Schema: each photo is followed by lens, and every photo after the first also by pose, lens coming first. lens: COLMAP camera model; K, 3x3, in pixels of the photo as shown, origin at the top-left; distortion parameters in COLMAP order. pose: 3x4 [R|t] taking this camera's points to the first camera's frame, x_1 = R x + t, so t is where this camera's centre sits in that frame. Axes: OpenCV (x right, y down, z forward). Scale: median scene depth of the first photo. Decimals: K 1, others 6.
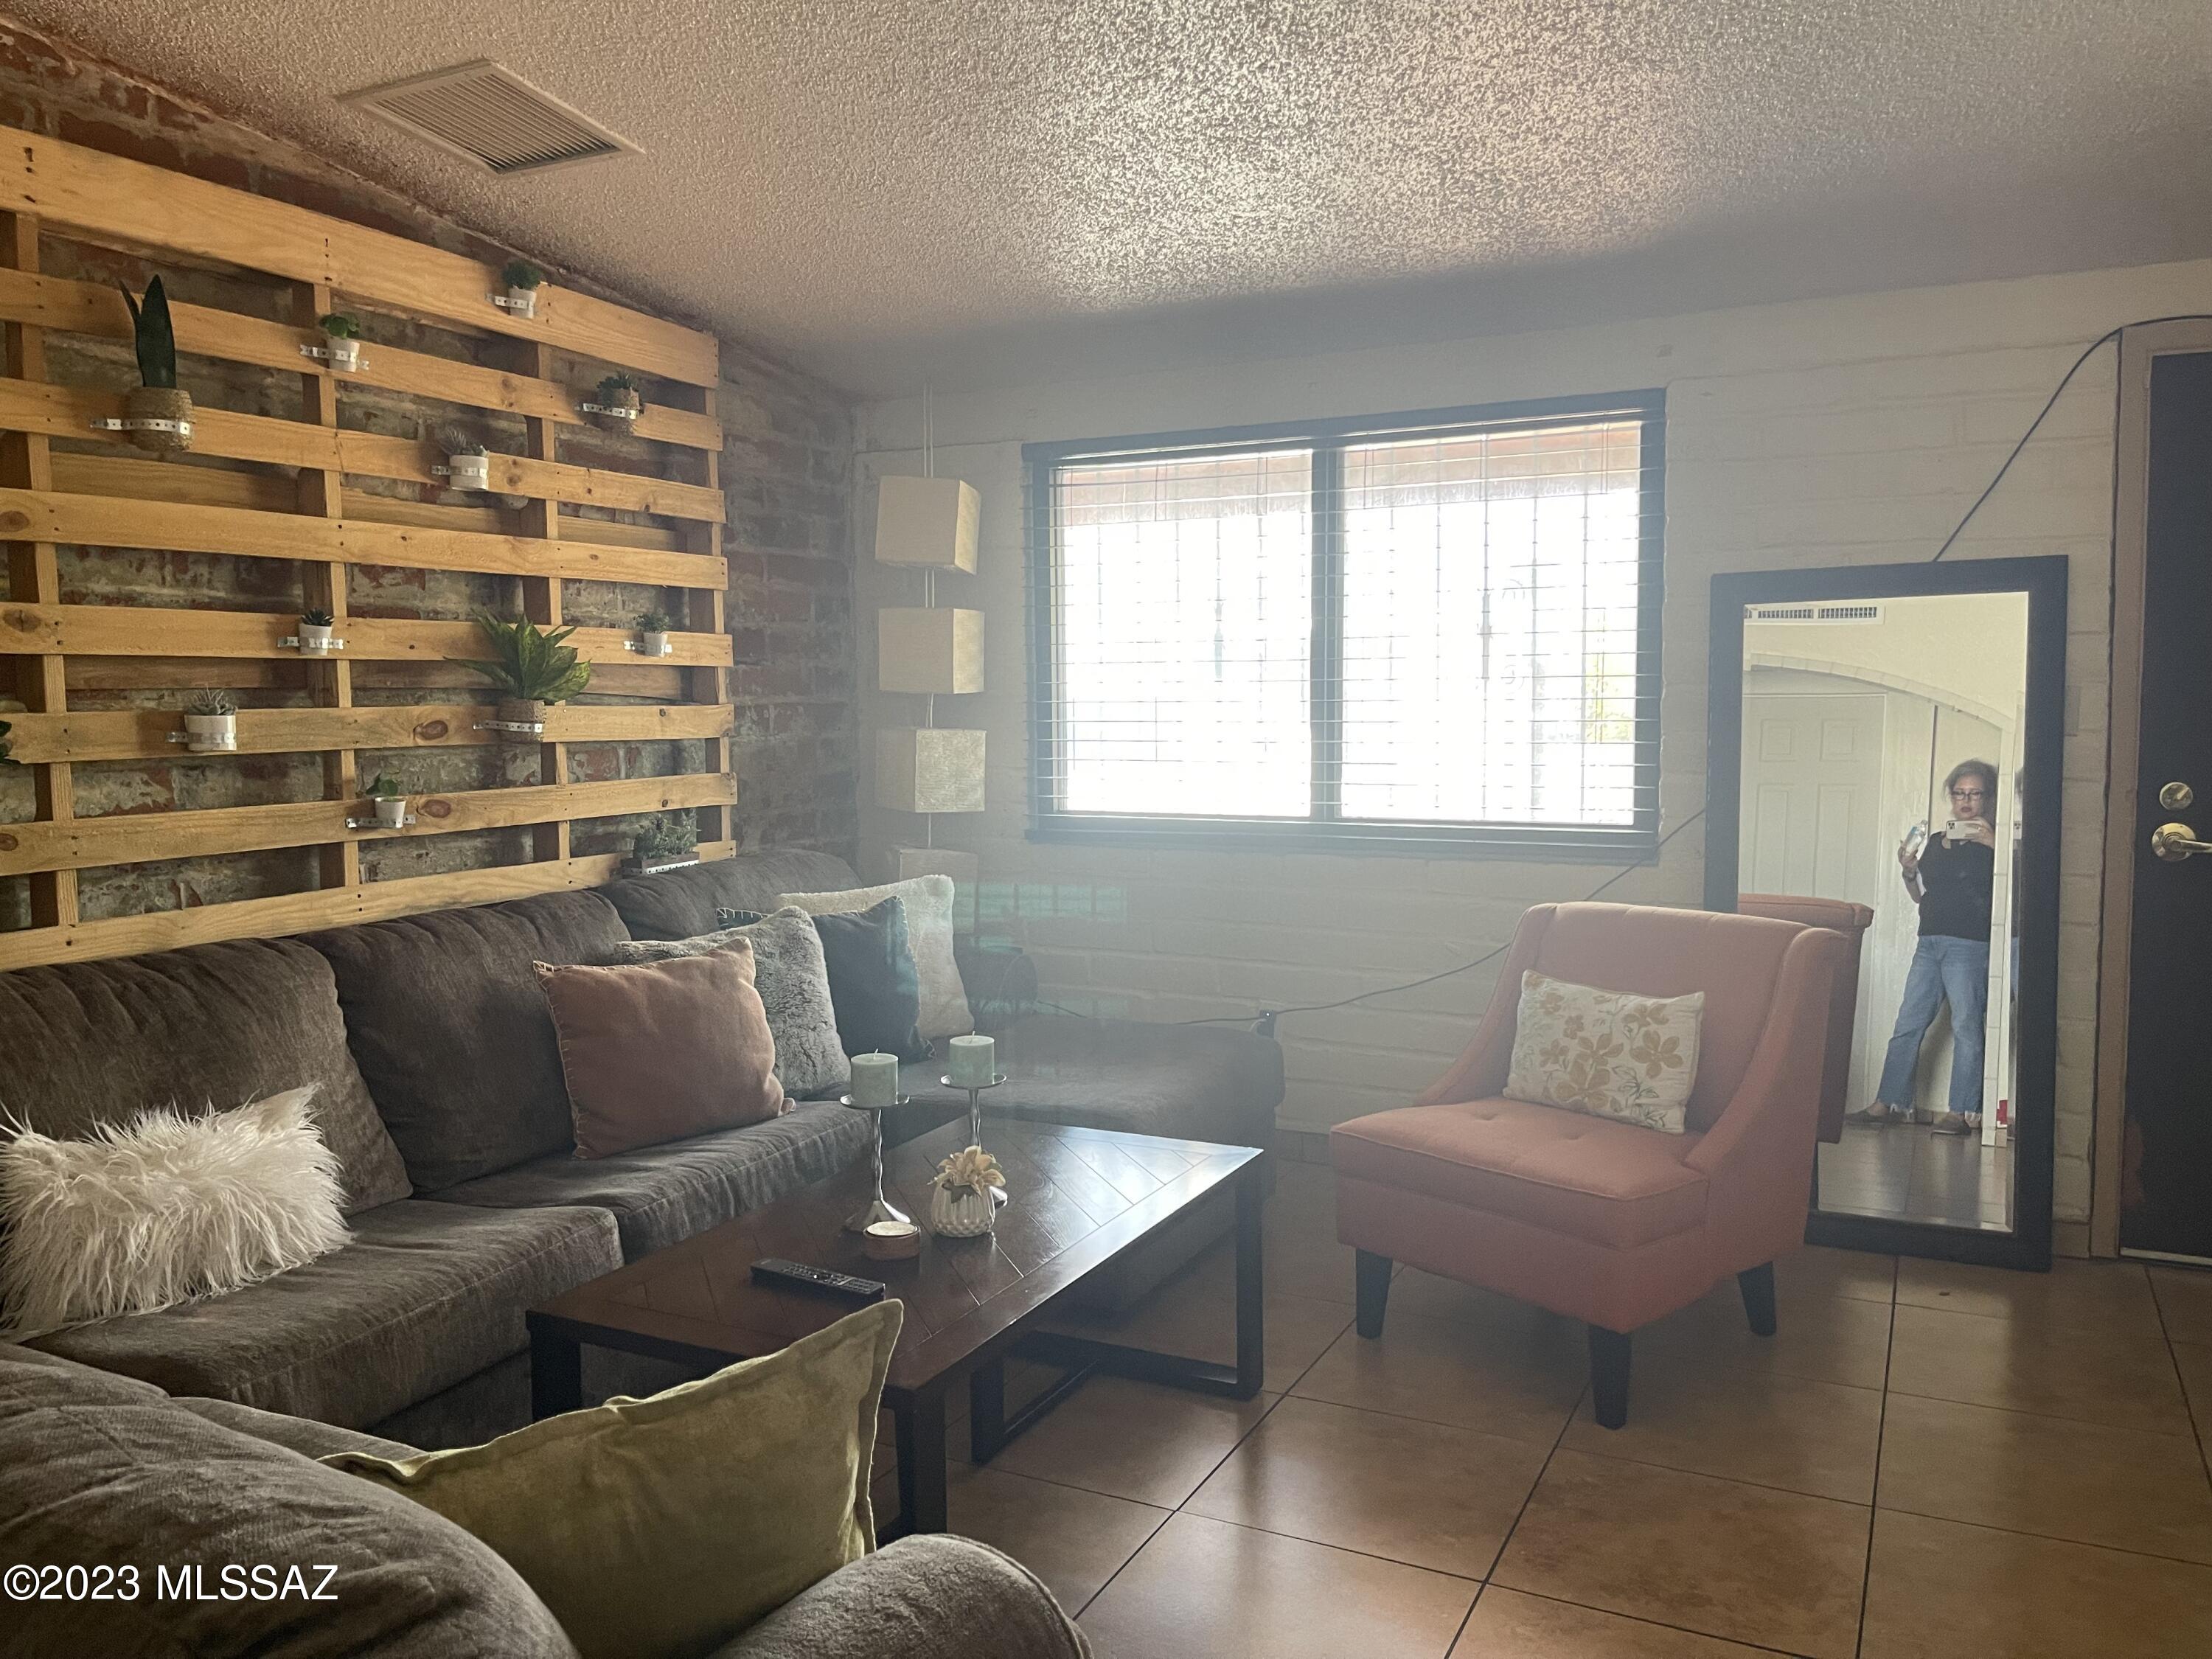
lens RADIAL K [[1674.4, 0, 1106.0], [0, 1674.4, 829.5], [0, 0, 1]] dist [0.081016, -0.127541]
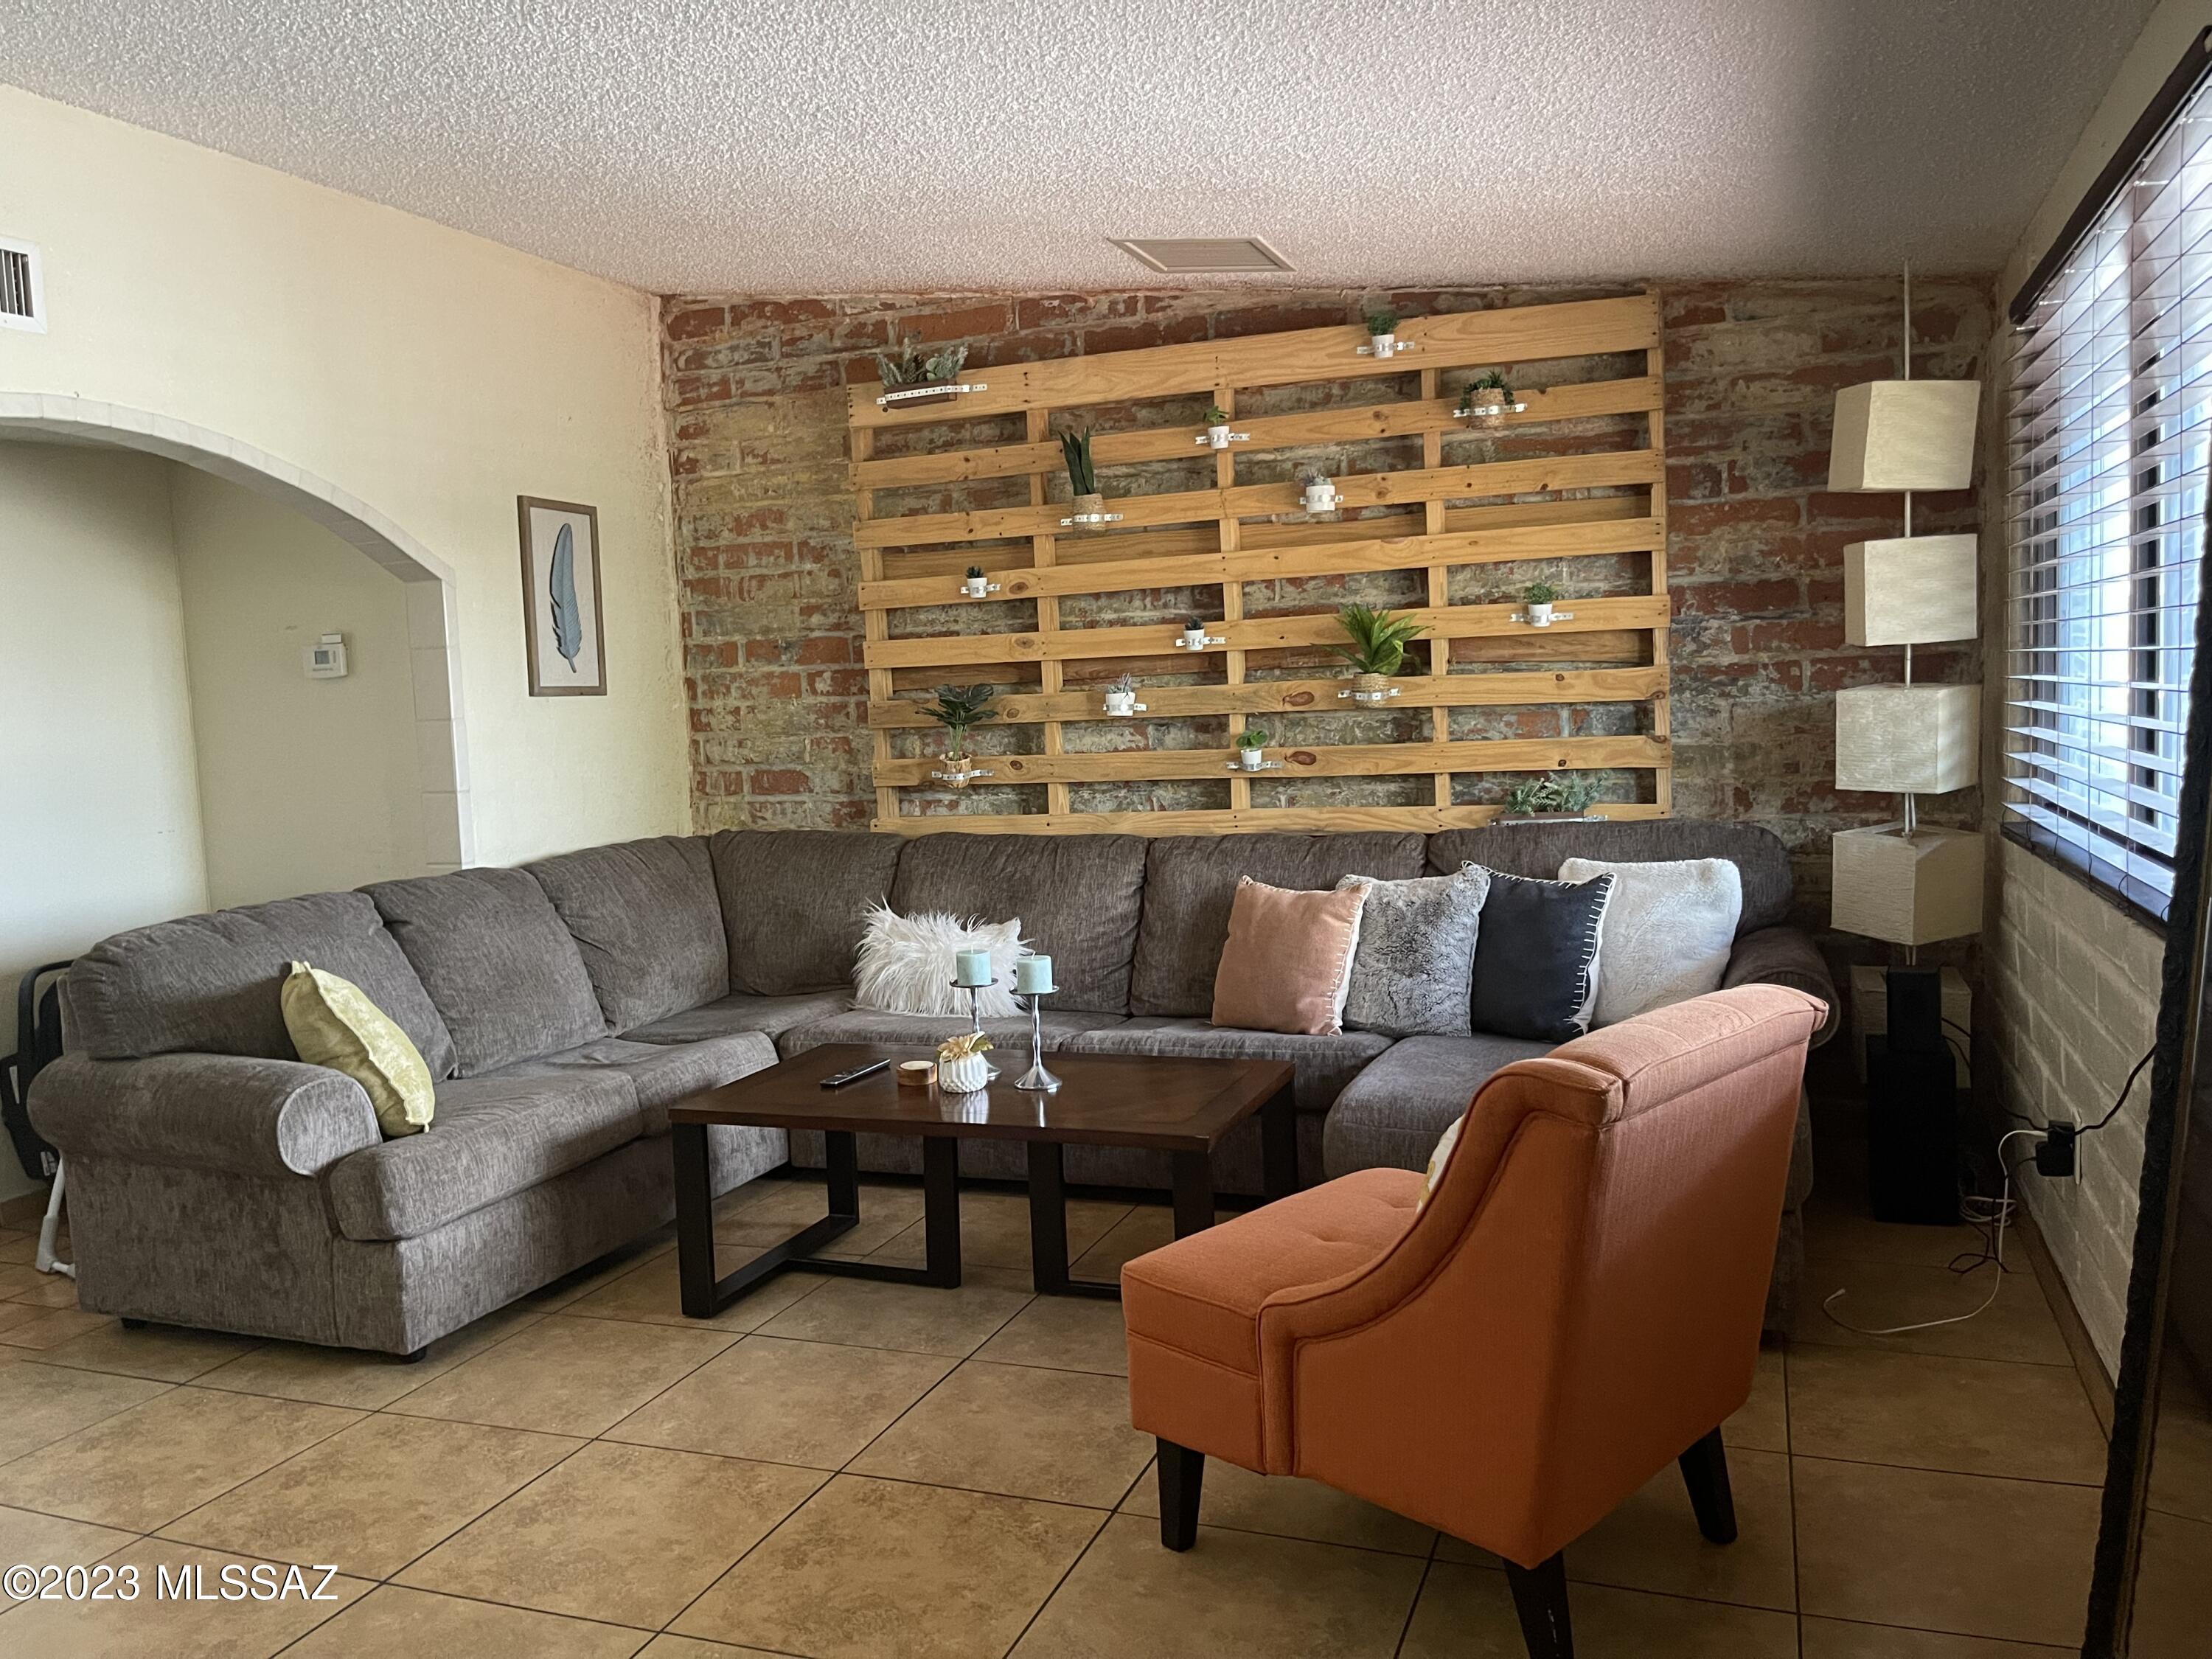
lens RADIAL K [[1674.4, 0, 1106.0], [0, 1674.4, 829.5], [0, 0, 1]] dist [0.081016, -0.127541]
pose [[0.095119, 0.088038, -0.991565, 0.919544], [-0.036759, 0.995713, 0.084880, -0.063903], [0.994787, 0.028375, 0.097947, 0.732158]]
